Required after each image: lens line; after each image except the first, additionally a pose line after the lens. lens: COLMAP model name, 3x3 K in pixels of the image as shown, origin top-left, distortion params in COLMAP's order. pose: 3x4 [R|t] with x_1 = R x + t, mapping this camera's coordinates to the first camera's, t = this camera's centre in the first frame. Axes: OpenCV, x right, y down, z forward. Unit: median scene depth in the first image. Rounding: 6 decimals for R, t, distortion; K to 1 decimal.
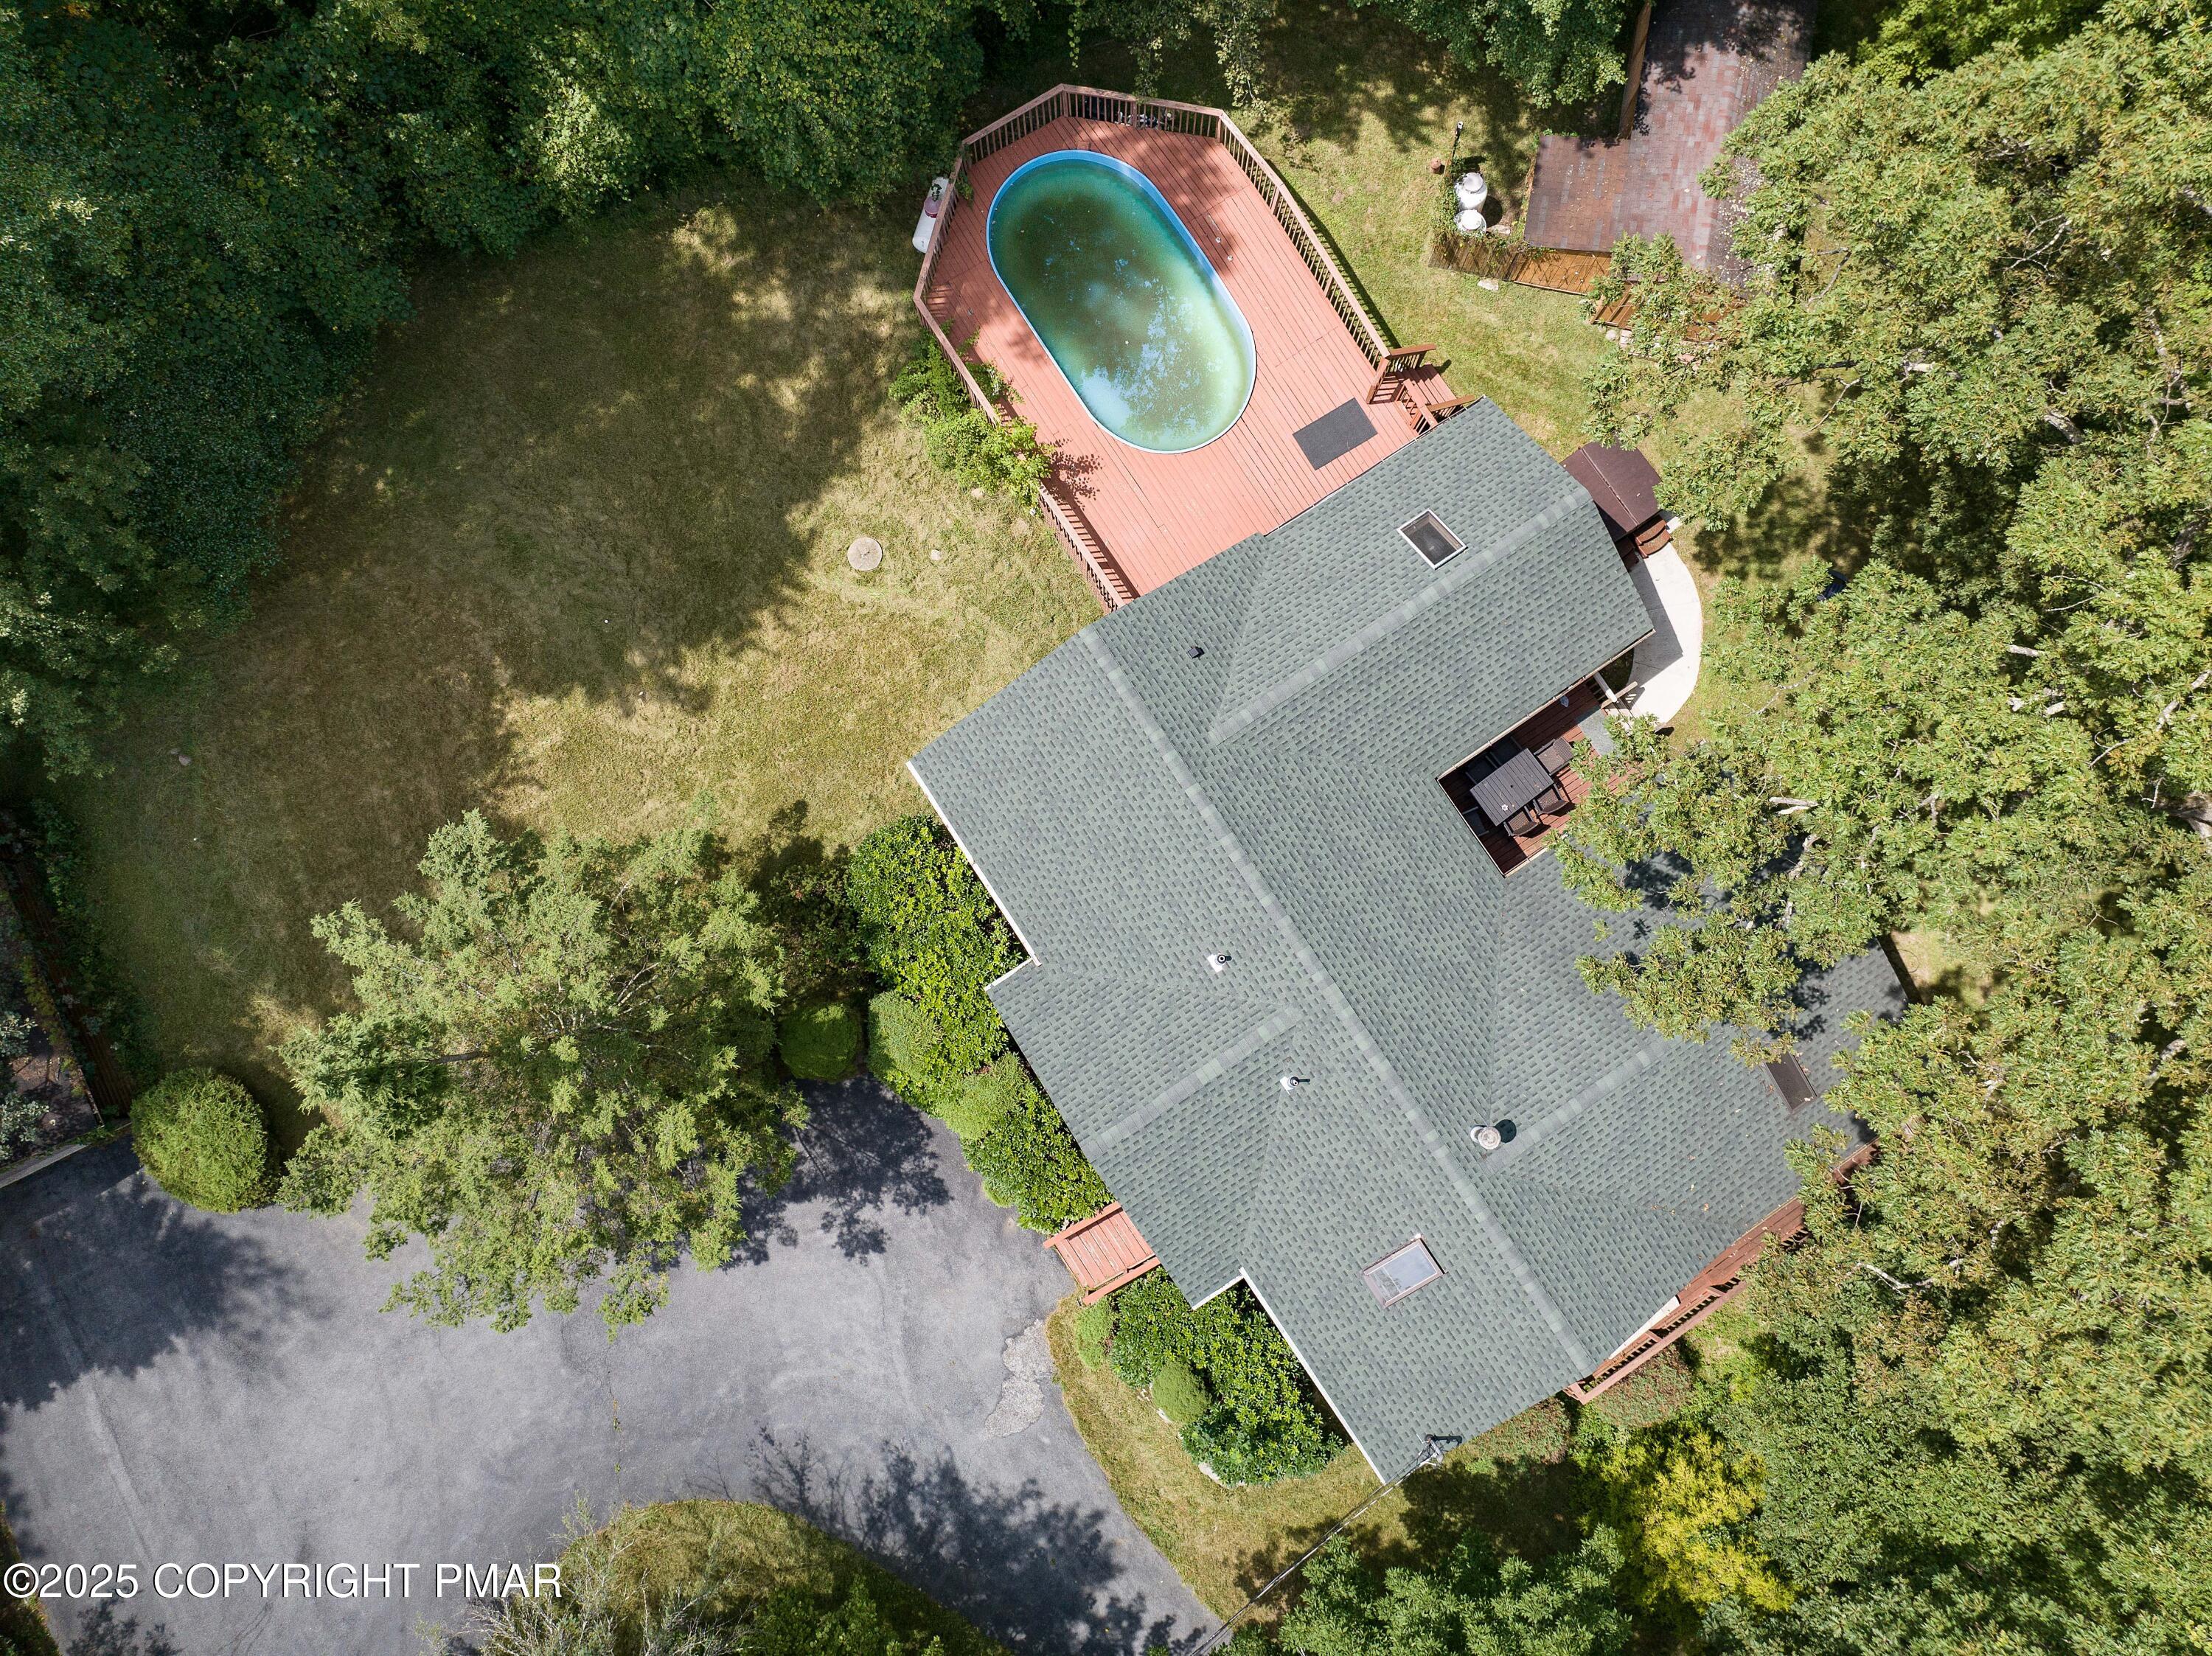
lens RADIAL K [[1554.4, 0, 1094.8], [0, 1554.4, 785.4], [0, 0, 1]] dist [-0.028630, 0.000234]
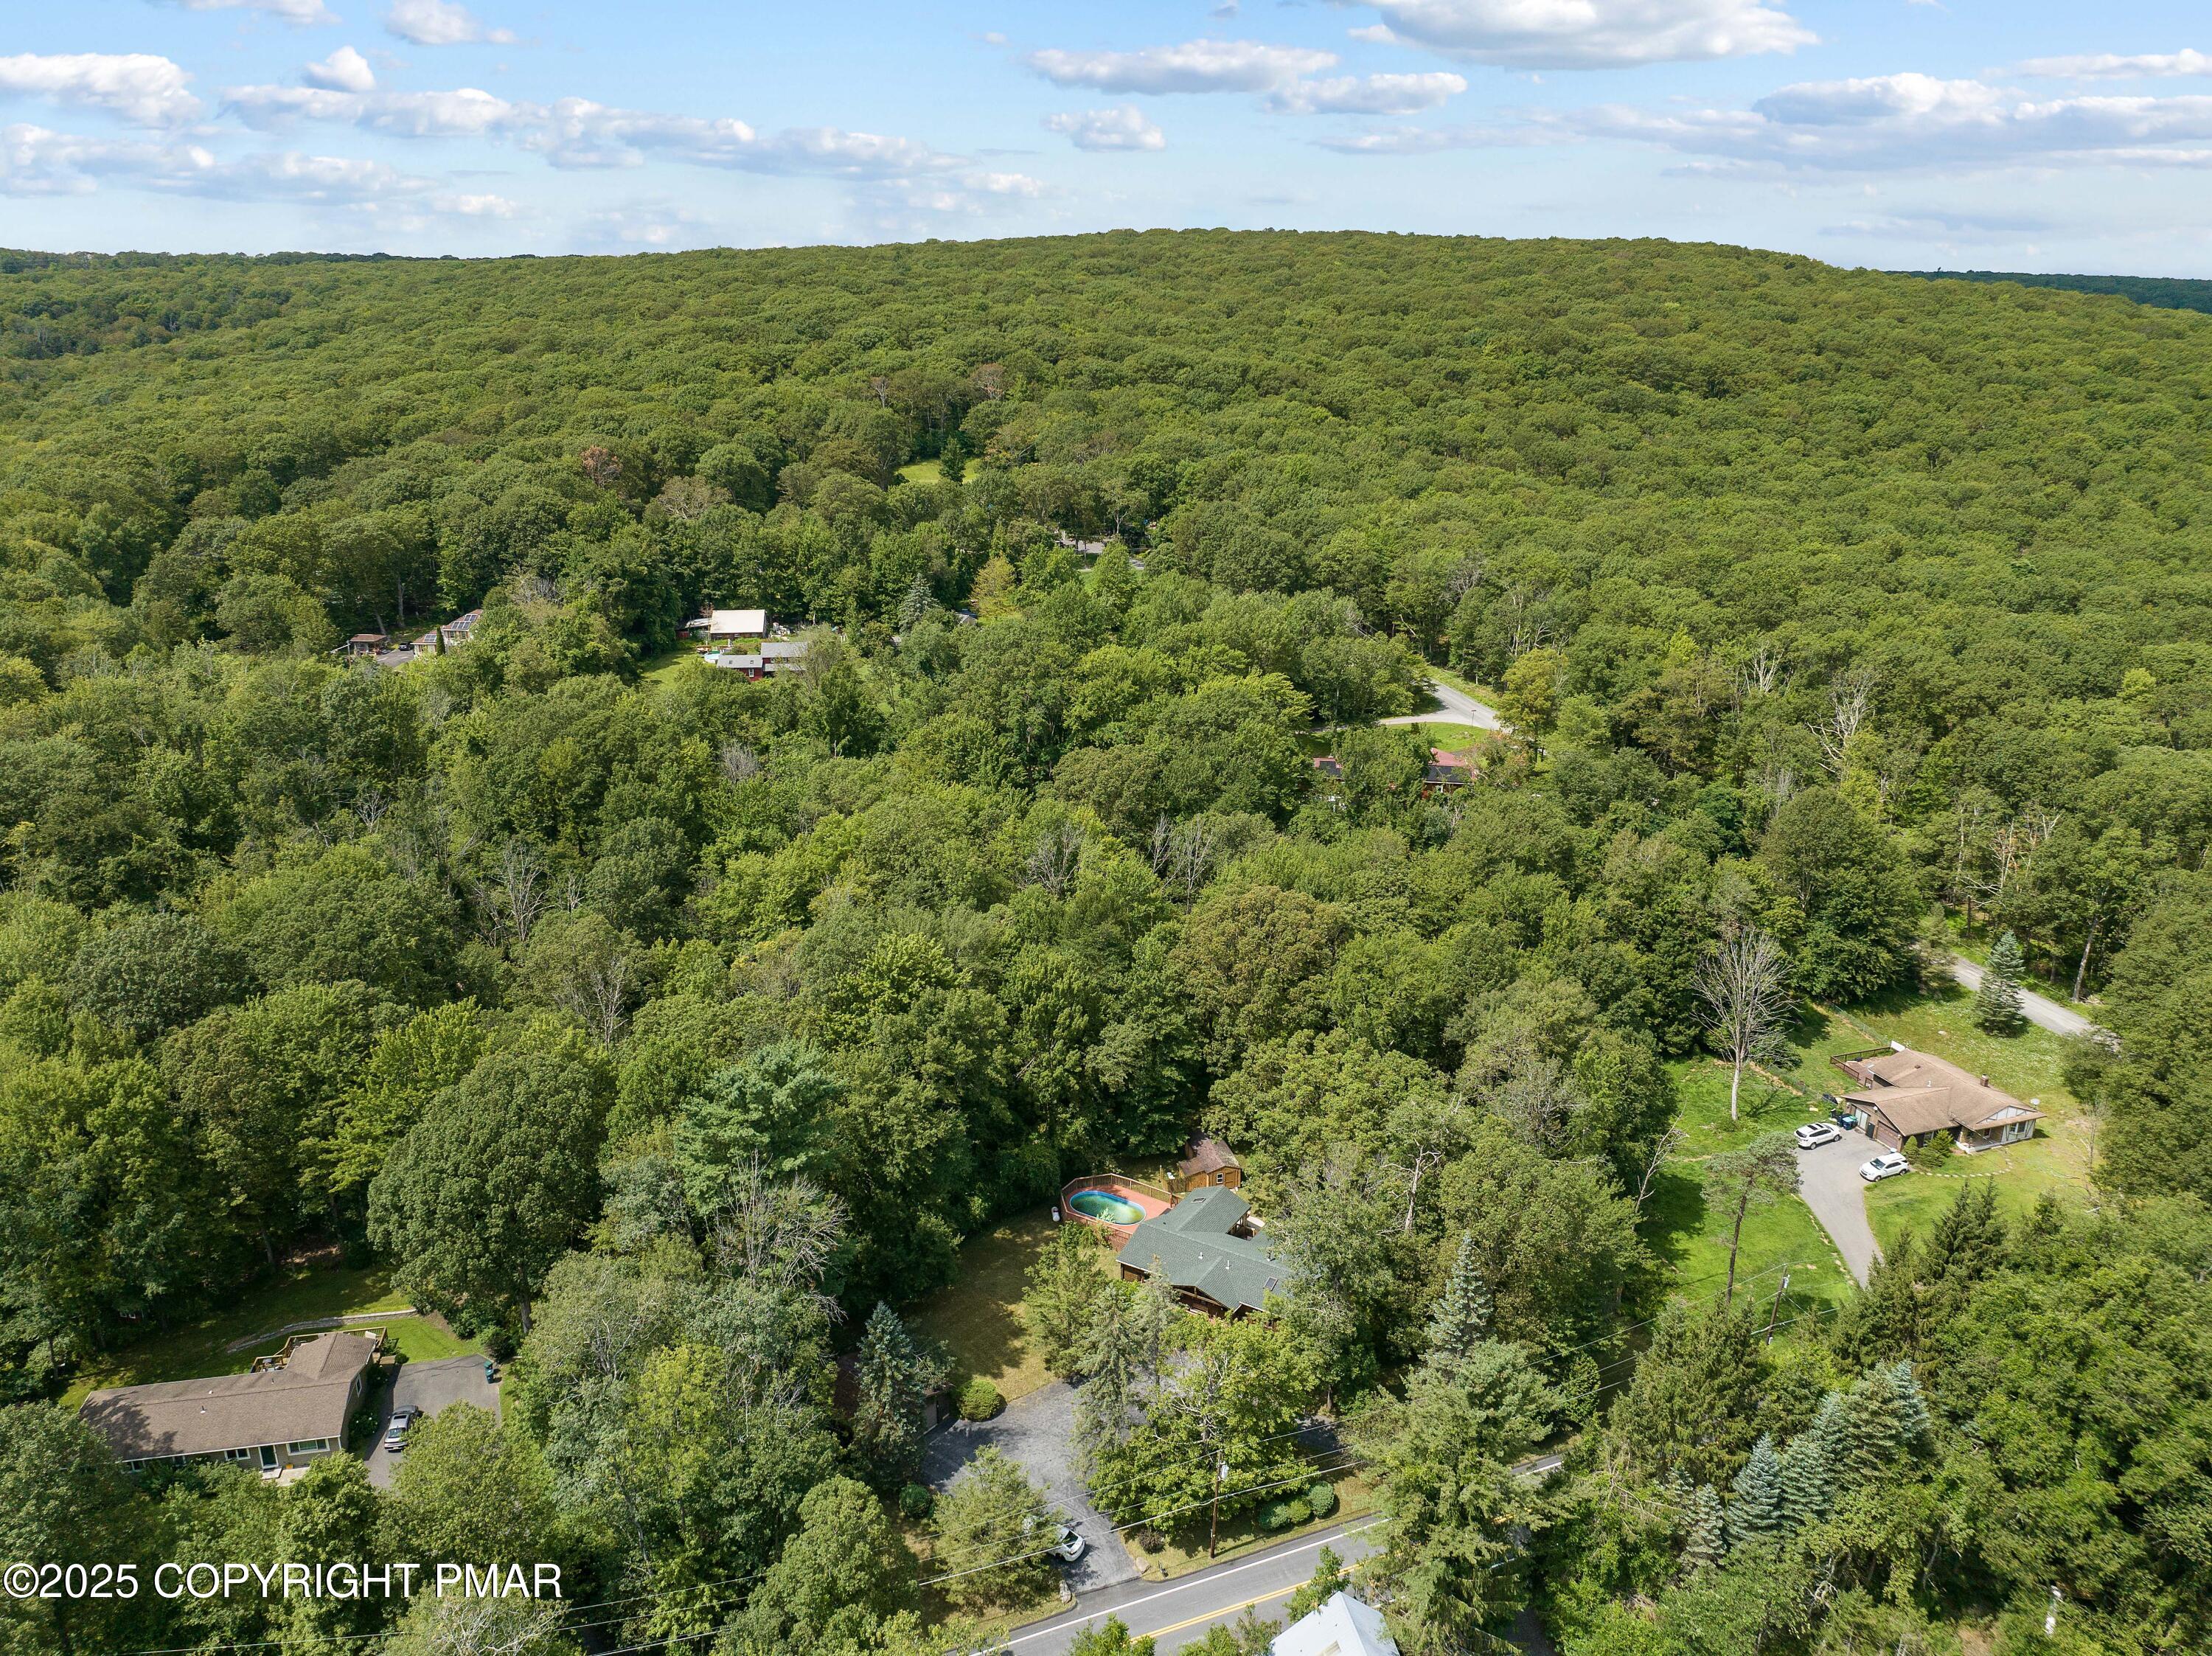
lens RADIAL K [[1554.4, 0, 1109.4], [0, 1554.4, 824.0], [0, 0, 1]] dist [-0.028630, 0.000234]
pose [[0.903478, -0.115269, 0.412844, -1.598370], [0.423581, 0.387556, -0.818767, 2.732478], [-0.065622, 0.914611, 0.398974, -1.638198]]
